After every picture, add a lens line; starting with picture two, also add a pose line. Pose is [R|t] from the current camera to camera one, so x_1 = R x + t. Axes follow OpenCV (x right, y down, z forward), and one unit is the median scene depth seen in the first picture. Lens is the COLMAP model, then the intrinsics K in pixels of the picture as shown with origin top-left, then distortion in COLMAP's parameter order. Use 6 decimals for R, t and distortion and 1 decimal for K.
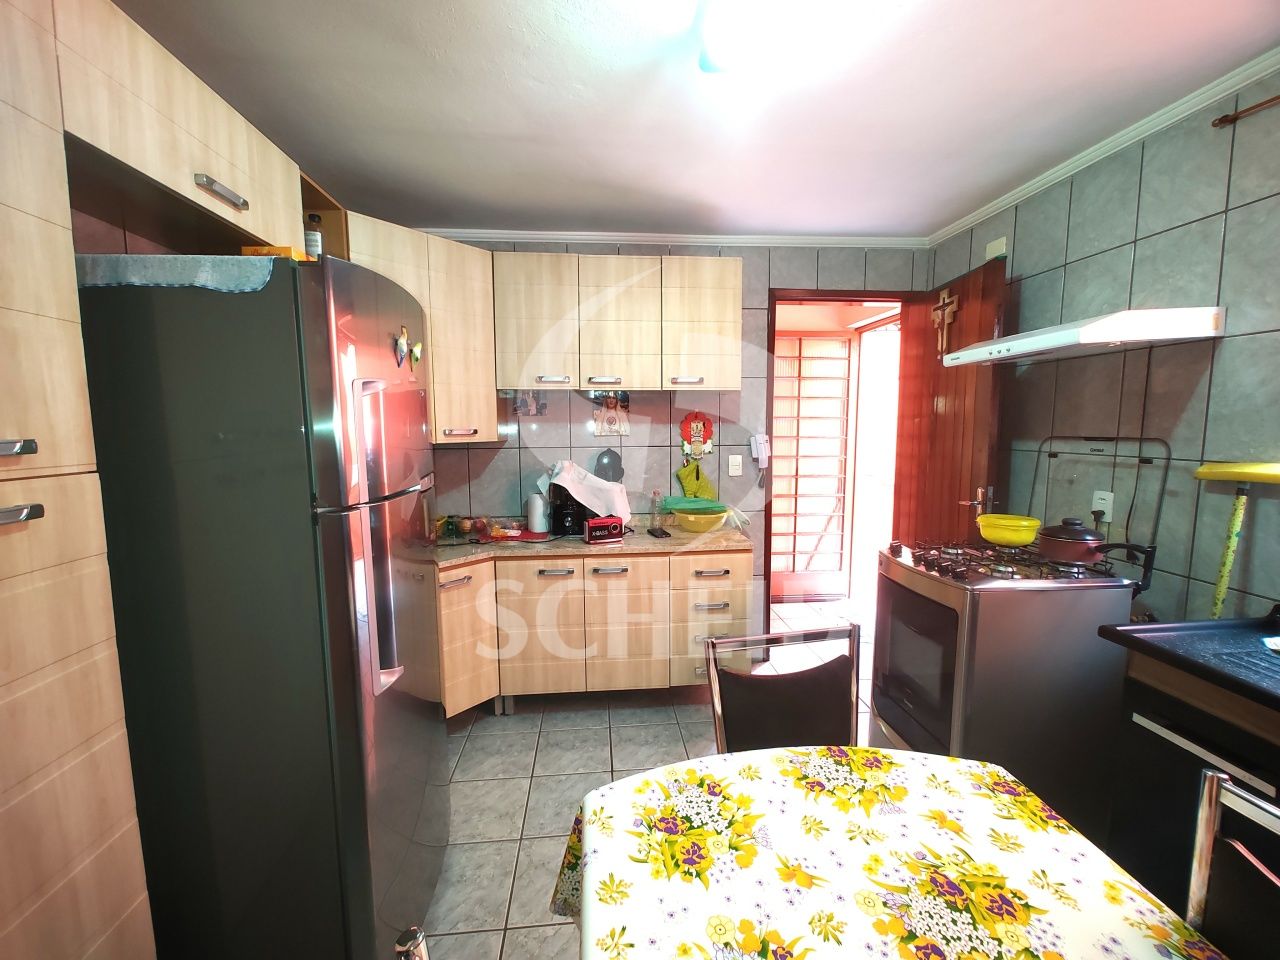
lens RADIAL K [[530.7, 0, 636.4], [0, 530.7, 479.3], [0, 0, 1]] dist [-0.001495, 0.000405]
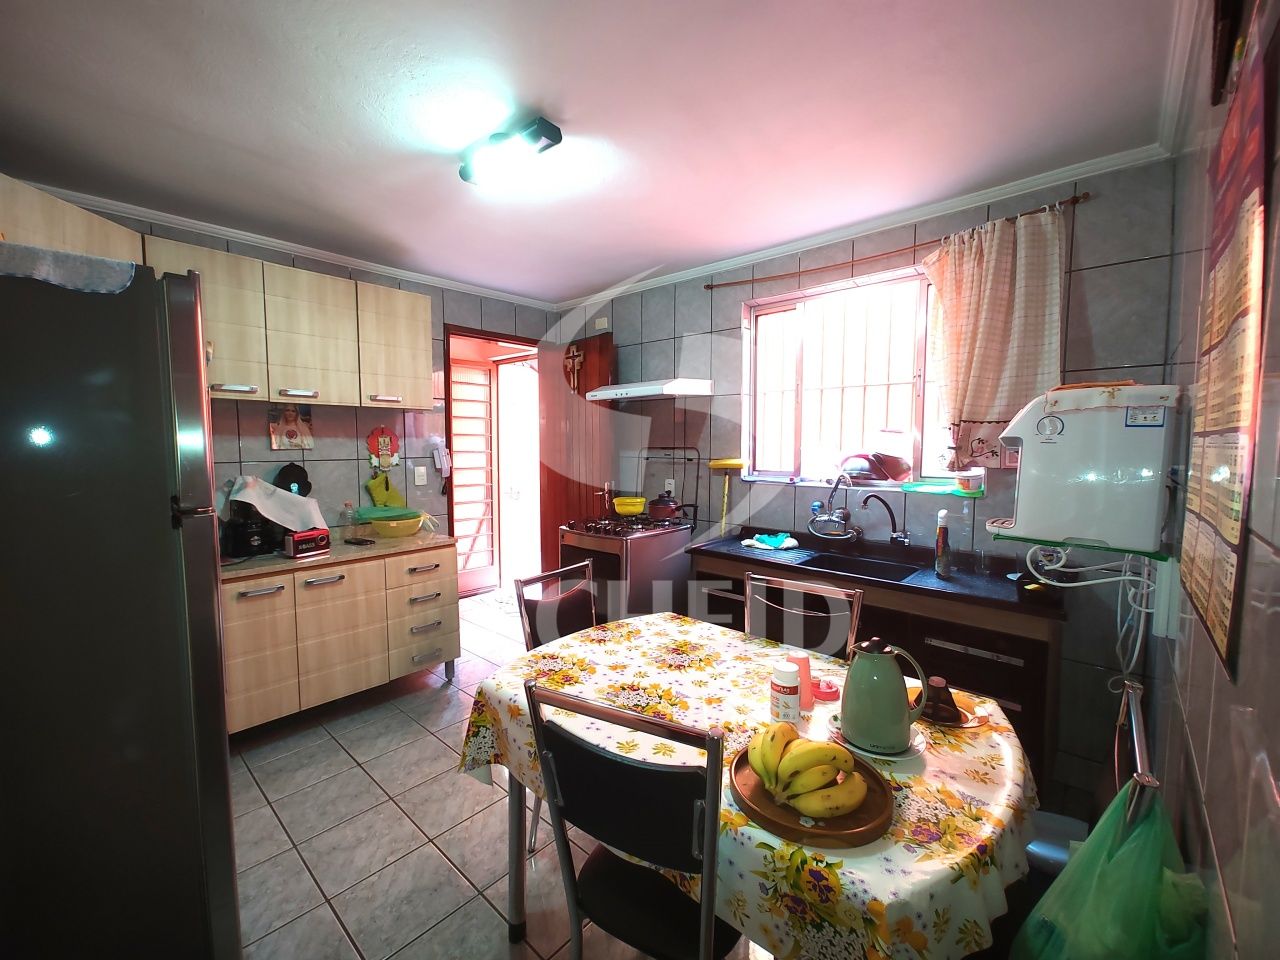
lens RADIAL K [[530.7, 0, 636.4], [0, 530.7, 479.3], [0, 0, 1]] dist [-0.001495, 0.000405]
pose [[0.738739, -0.041194, 0.672732, -0.278853], [0.064770, 0.997850, -0.010023, 0.026502], [-0.670872, 0.050977, 0.739819, -0.154686]]
